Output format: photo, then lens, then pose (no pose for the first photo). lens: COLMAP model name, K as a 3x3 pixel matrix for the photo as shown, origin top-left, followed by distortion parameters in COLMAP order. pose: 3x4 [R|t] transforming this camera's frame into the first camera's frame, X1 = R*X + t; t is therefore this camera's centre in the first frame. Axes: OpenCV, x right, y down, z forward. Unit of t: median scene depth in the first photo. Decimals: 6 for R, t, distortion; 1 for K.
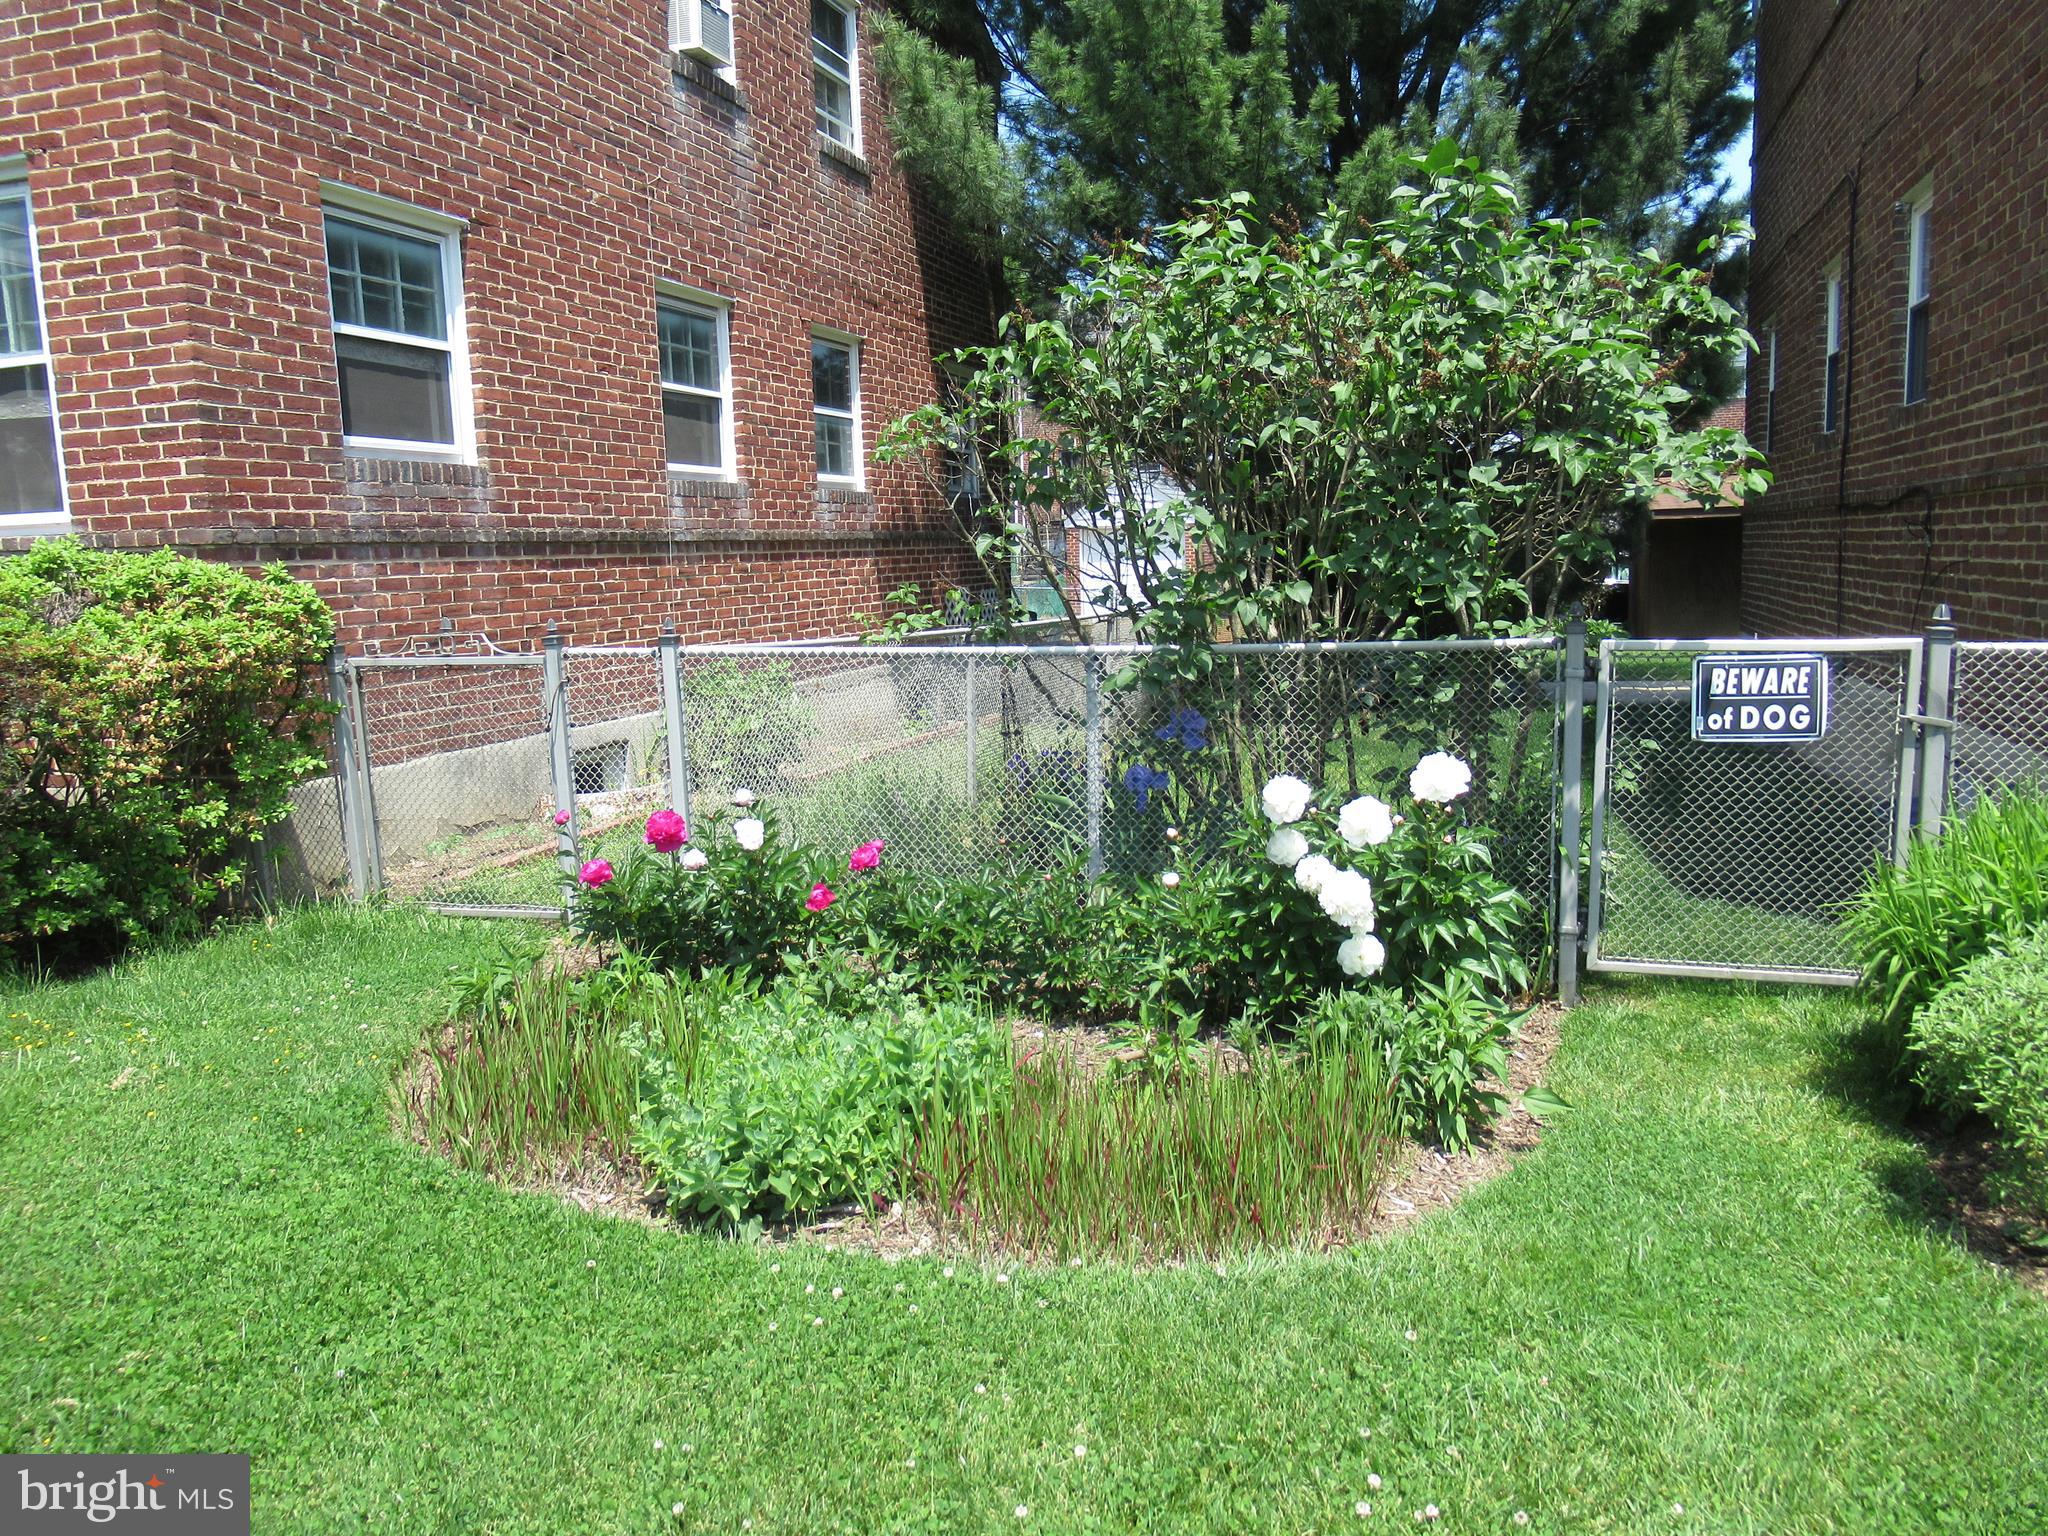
lens RADIAL K [[1521.3, 0, 1023.8], [0, 1521.3, 770.6], [0, 0, 1]] dist [-0.015427, 0.012869]
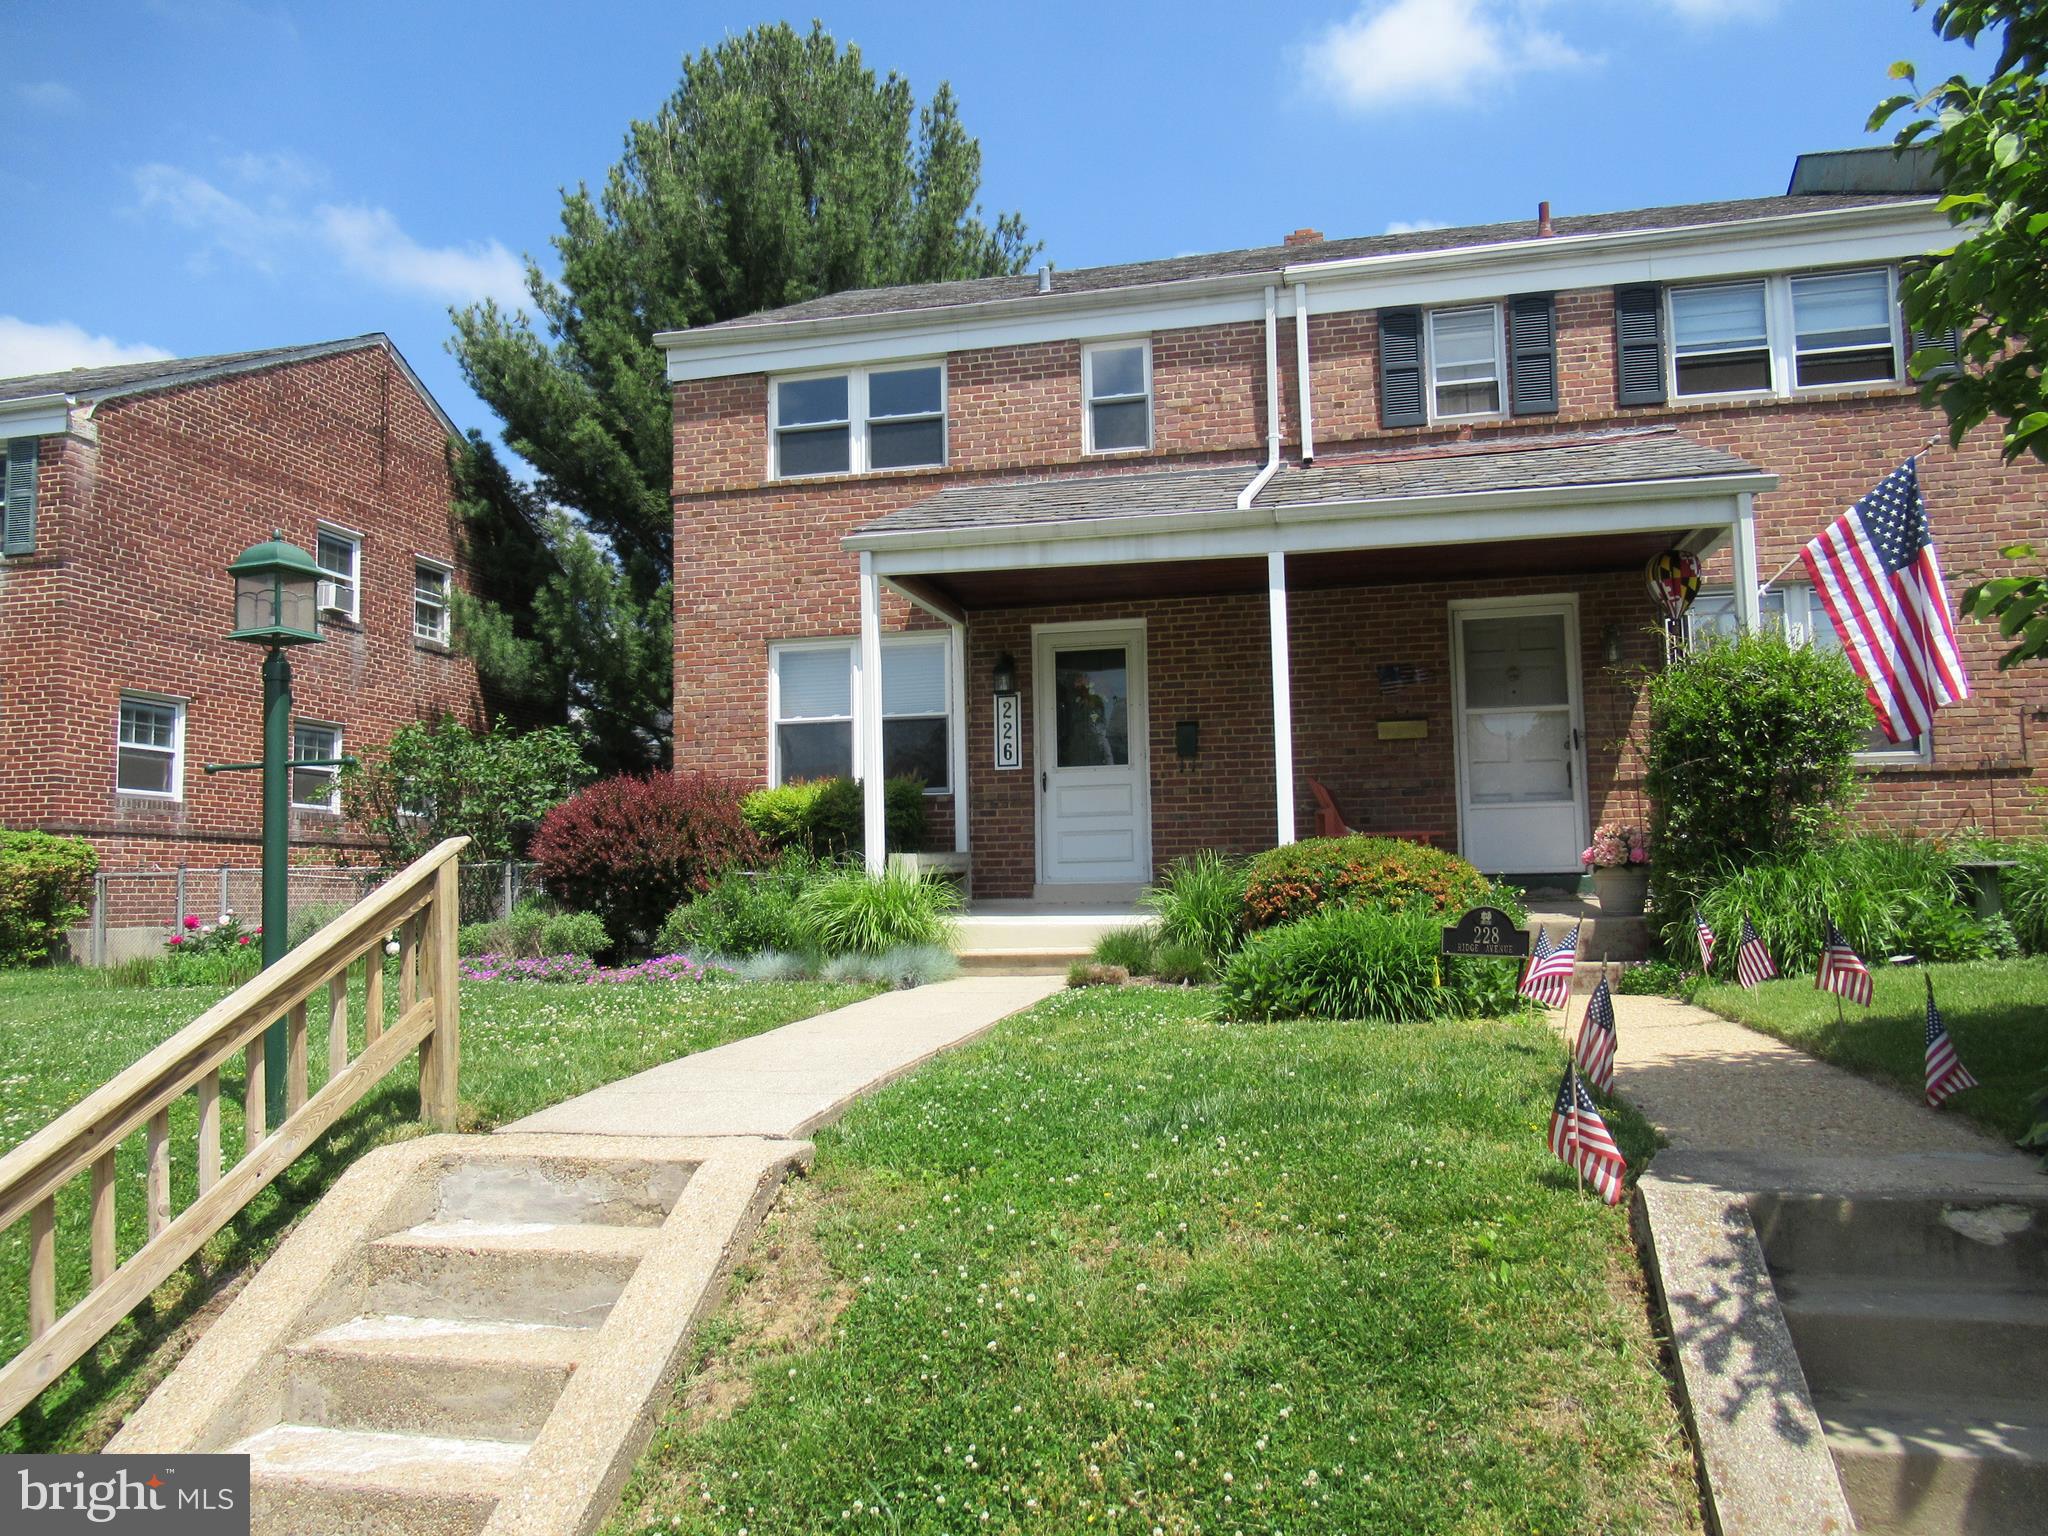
lens RADIAL K [[1521.3, 0, 1028.8], [0, 1521.3, 769.3], [0, 0, 1]] dist [-0.015427, 0.012869]
pose [[0.995937, 0.023400, 0.086962, 0.897108], [-0.002935, 0.973572, -0.228360, 0.337913], [-0.090007, 0.227177, 0.969685, -1.684796]]
